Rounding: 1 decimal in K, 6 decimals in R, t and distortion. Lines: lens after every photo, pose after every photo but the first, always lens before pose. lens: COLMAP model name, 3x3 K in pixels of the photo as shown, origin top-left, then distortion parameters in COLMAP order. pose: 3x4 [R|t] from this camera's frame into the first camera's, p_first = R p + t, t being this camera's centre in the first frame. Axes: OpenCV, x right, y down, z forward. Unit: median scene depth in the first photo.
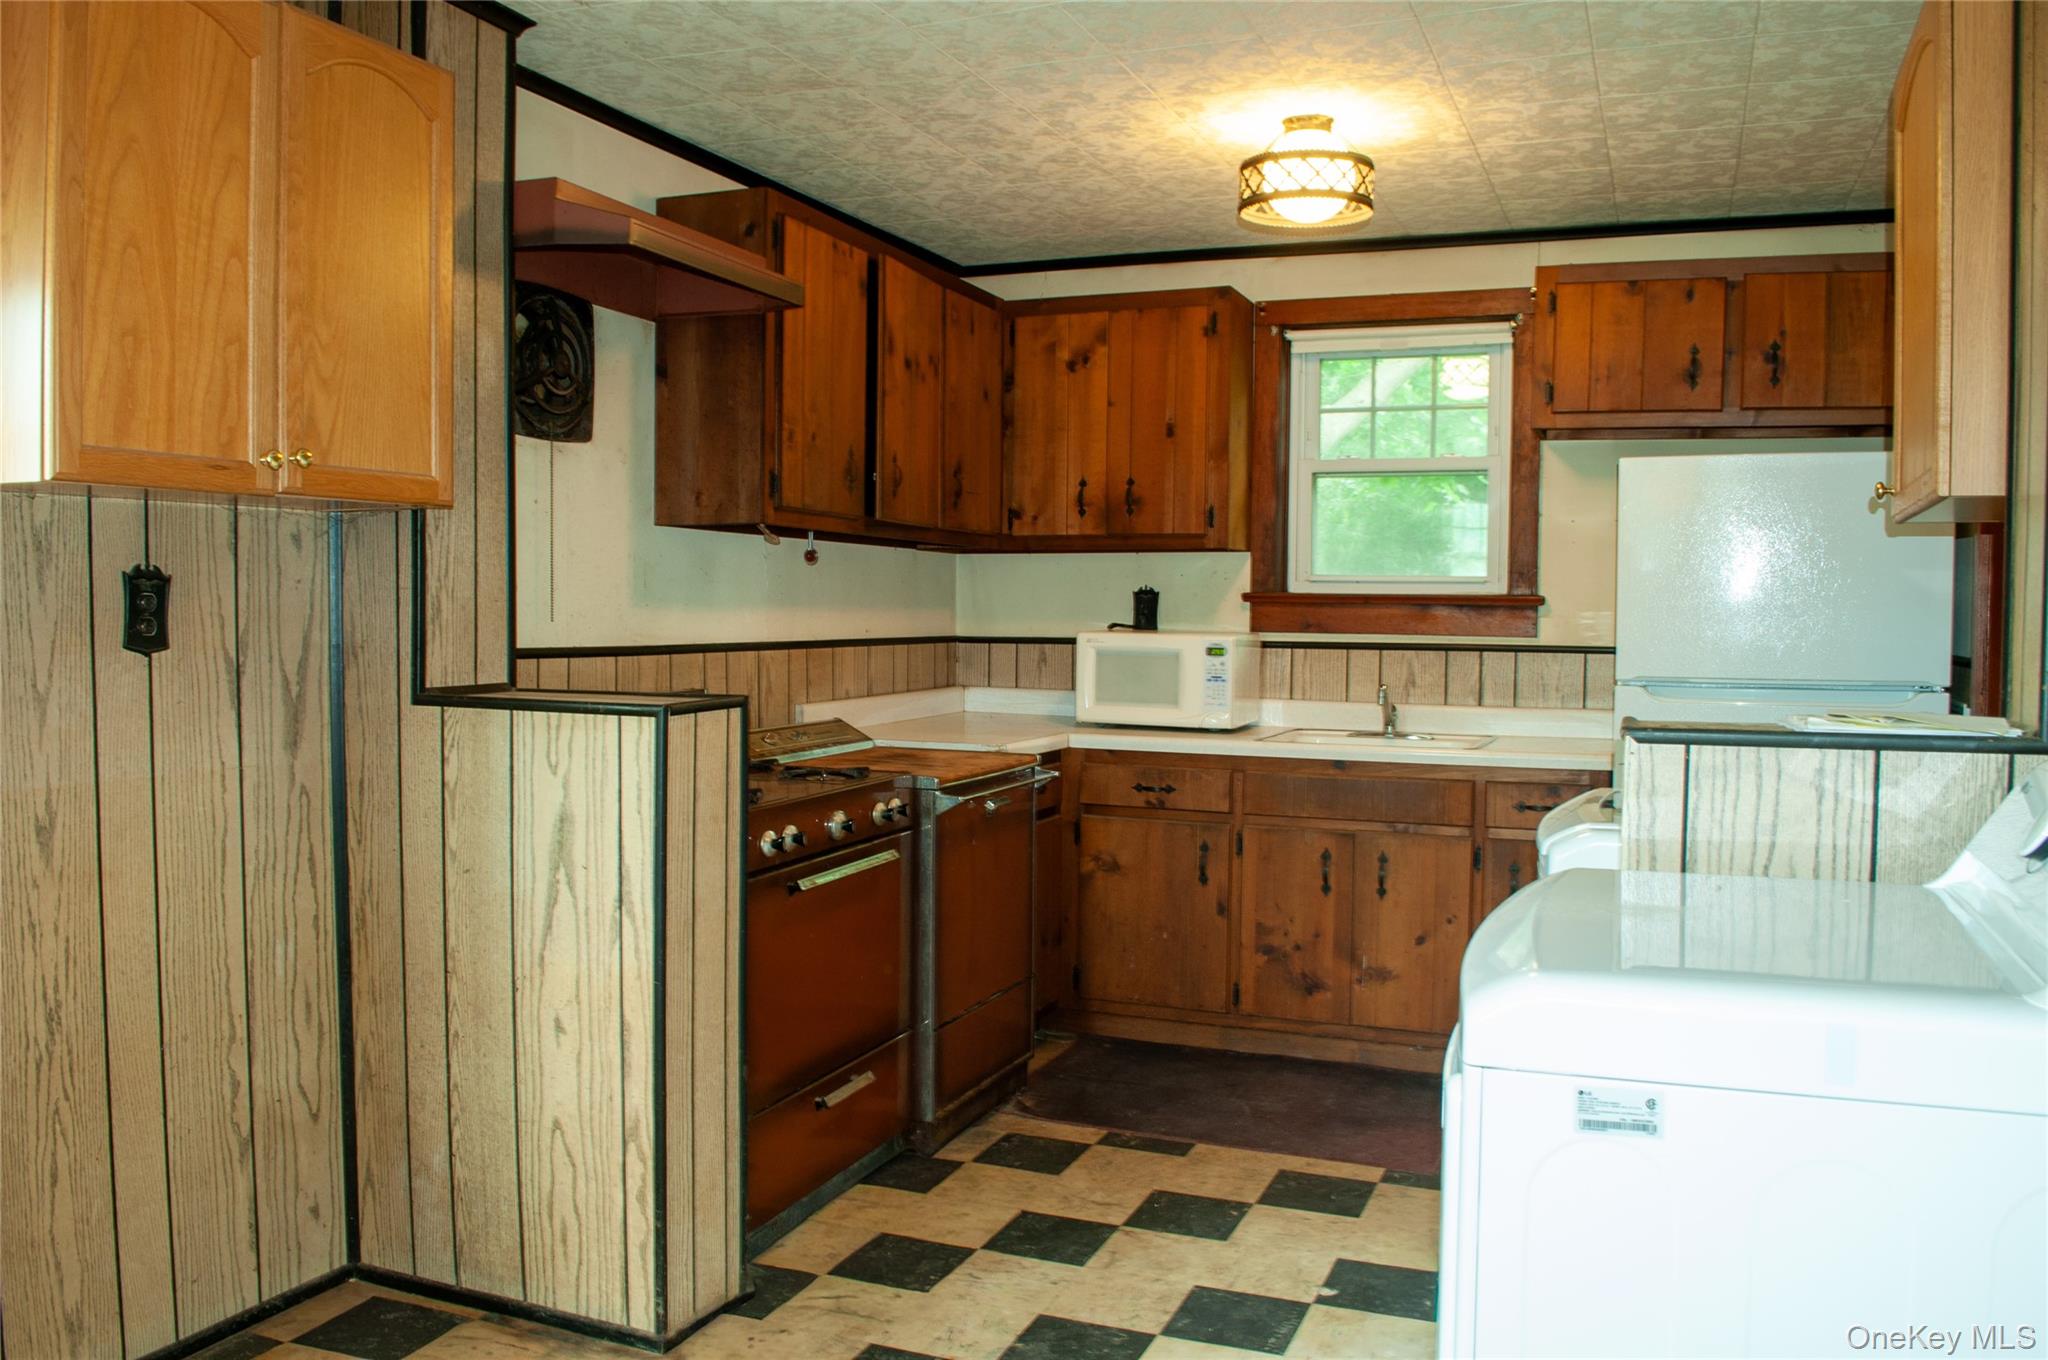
lens RADIAL K [[1633.7, 0, 1026.2], [0, 1633.7, 680.3], [0, 0, 1]] dist [-0.073941, 0.017605]
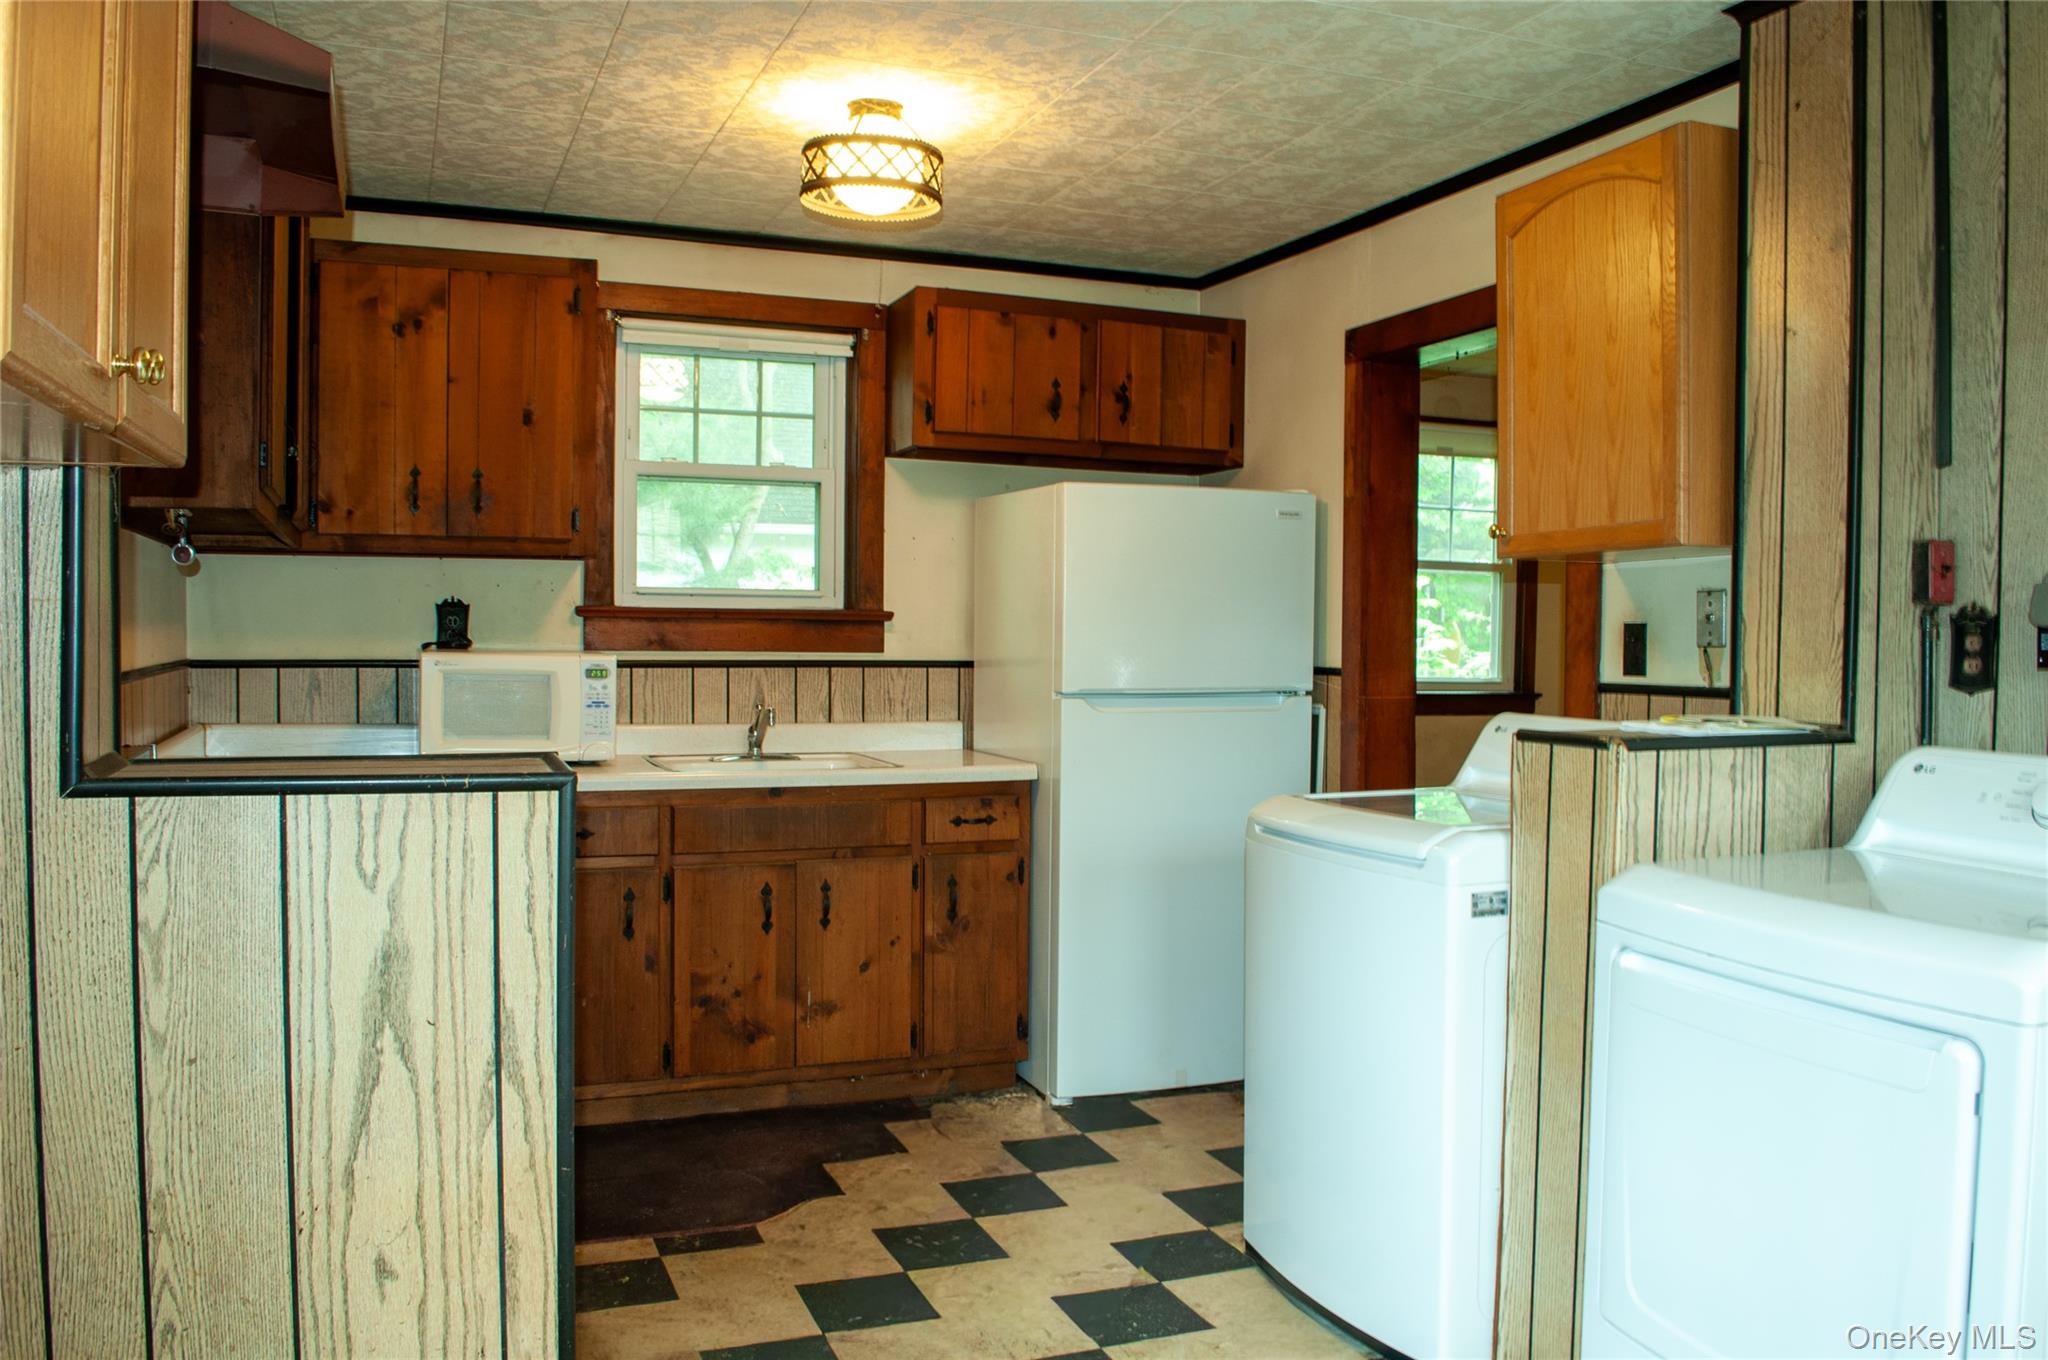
lens RADIAL K [[1633.7, 0, 1027.8], [0, 1633.7, 689.4], [0, 0, 1]] dist [-0.073941, 0.017605]
pose [[0.724200, -0.027822, 0.689028, -0.374501], [0.026615, 0.999569, 0.012388, -0.016003], [-0.689076, 0.009367, 0.724629, 0.239602]]
